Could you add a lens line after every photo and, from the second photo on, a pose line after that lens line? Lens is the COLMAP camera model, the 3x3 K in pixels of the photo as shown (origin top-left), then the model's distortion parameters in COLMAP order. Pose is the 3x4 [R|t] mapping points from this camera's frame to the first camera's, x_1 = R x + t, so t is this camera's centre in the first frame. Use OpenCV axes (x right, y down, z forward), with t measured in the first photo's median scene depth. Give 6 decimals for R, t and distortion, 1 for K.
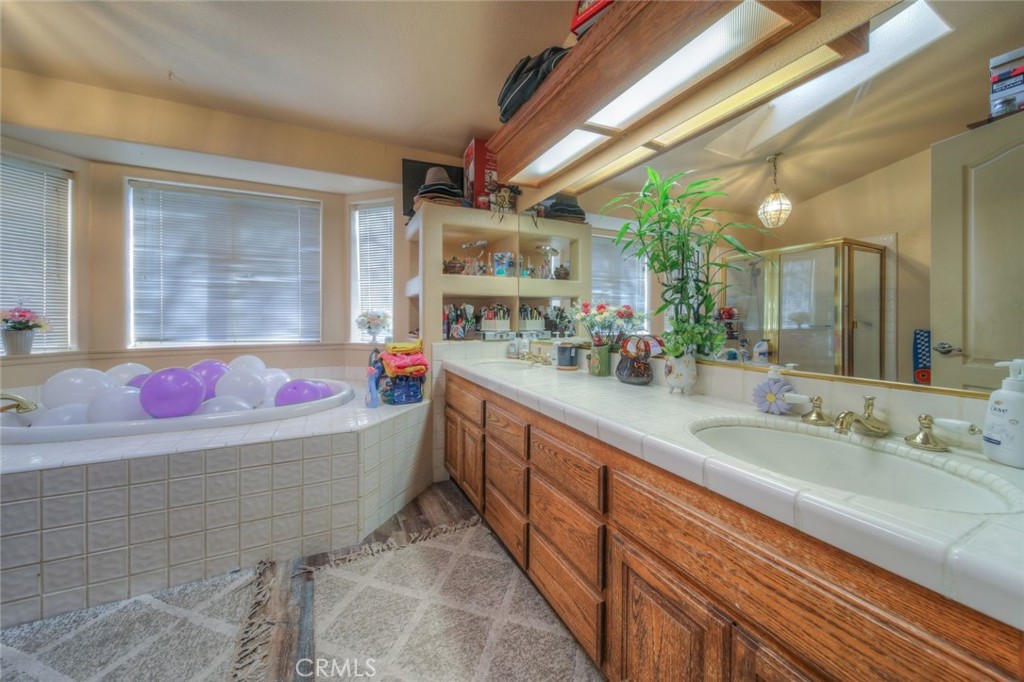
lens RADIAL K [[367.0, 0, 522.9], [0, 367.0, 320.8], [0, 0, 1]] dist [0.002537, -0.000093]
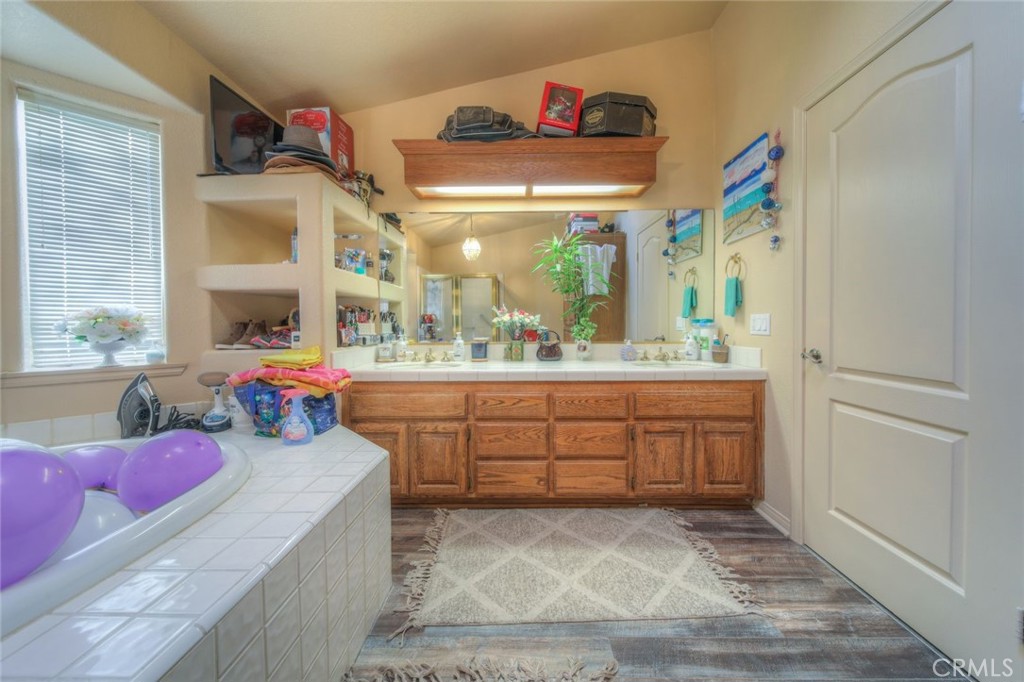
lens RADIAL K [[367.0, 0, 507.8], [0, 367.0, 332.7], [0, 0, 1]] dist [0.002537, -0.000093]
pose [[0.462271, -0.024636, 0.886396, -1.021100], [0.015116, 0.999688, 0.019902, 0.011840], [-0.886610, 0.004199, 0.462499, 0.366015]]
